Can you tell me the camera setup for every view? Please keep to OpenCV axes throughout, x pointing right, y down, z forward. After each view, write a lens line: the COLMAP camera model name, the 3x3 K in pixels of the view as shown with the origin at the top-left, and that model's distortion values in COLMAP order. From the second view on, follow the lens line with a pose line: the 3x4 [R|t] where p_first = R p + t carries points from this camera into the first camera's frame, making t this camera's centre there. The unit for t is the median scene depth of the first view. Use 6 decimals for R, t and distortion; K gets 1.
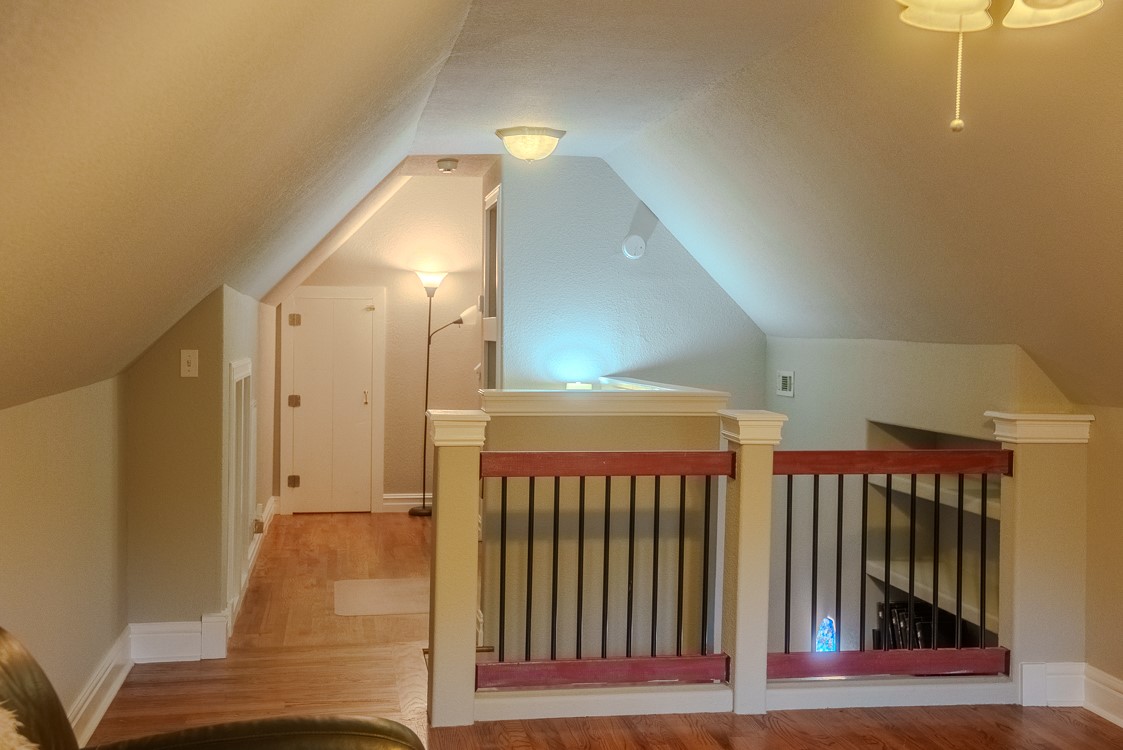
lens RADIAL K [[1265.5, 0, 561.5], [0, 1265.5, 375.0], [0, 0, 1]] dist [0.097867, -0.000418]
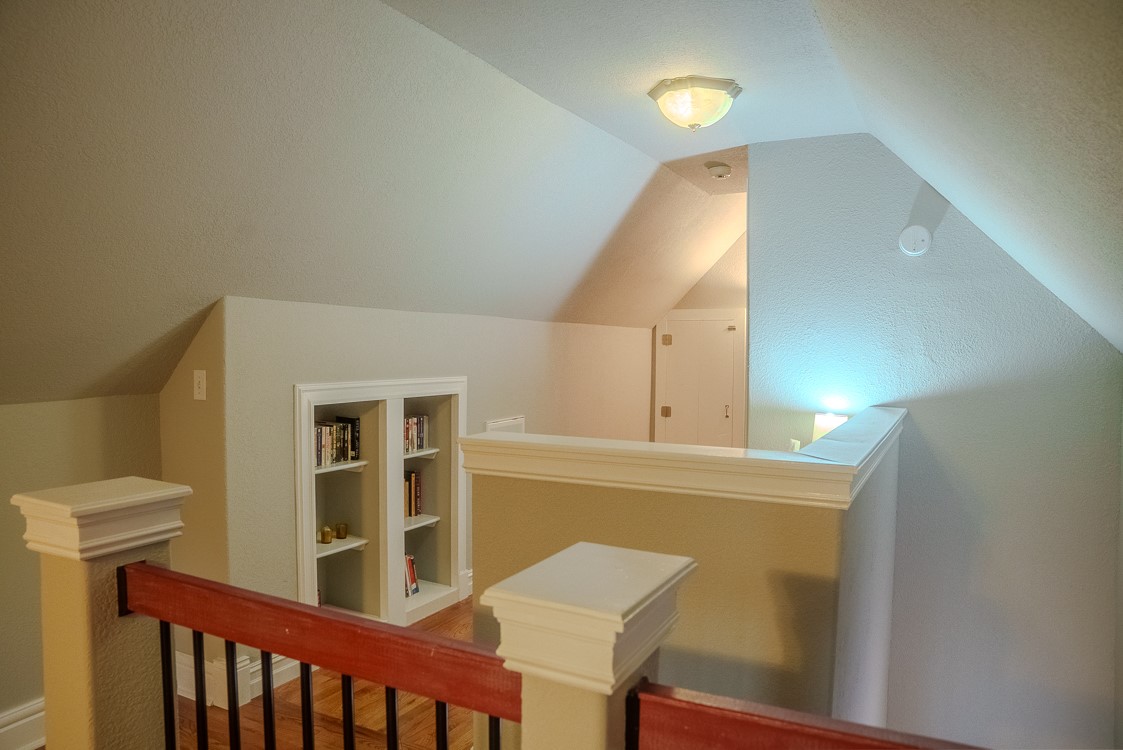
lens RADIAL K [[773.6, 0, 561.5], [0, 773.6, 375.0], [0, 0, 1]] dist [-0.103858, 0.004478]
pose [[0.792954, 0.018877, -0.608989, 0.133380], [-0.020381, 0.999782, 0.004453, -0.013254], [0.608940, 0.008881, 0.793166, 0.400641]]
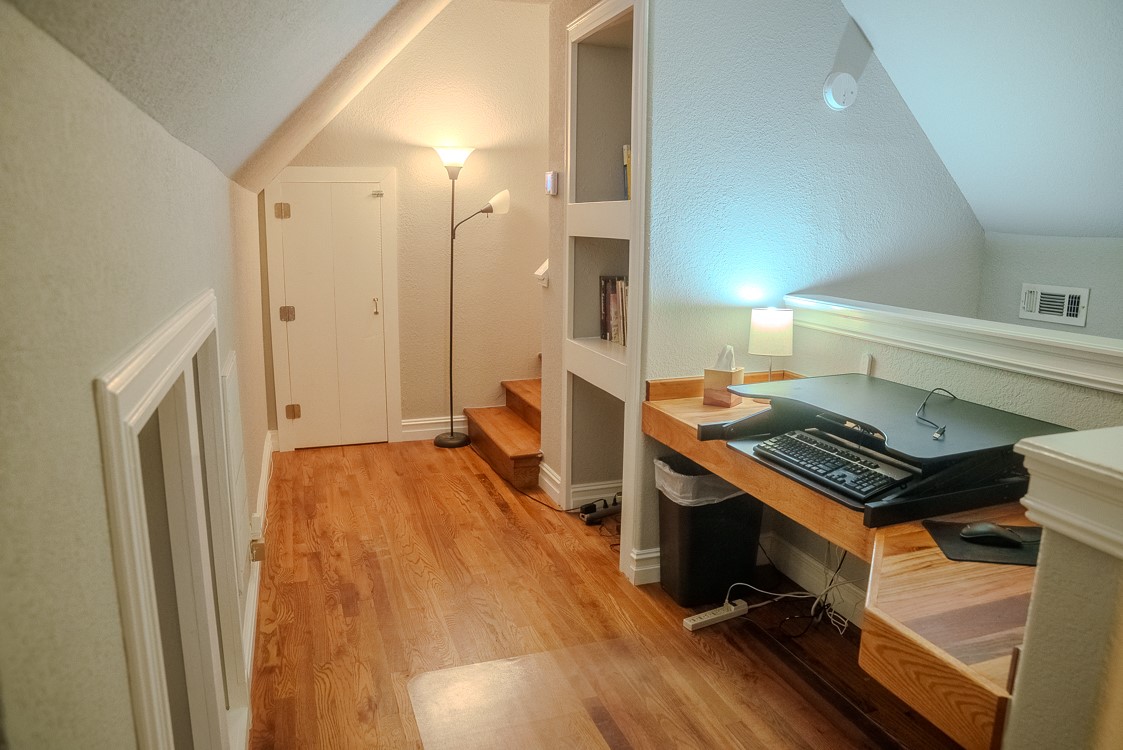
lens RADIAL K [[773.6, 0, 561.5], [0, 773.6, 375.0], [0, 0, 1]] dist [-0.103858, 0.004478]
pose [[0.987719, -0.035453, 0.152164, -0.114658], [0.009926, 0.986186, 0.165344, -0.019197], [-0.155924, -0.161803, 0.974427, 0.501175]]
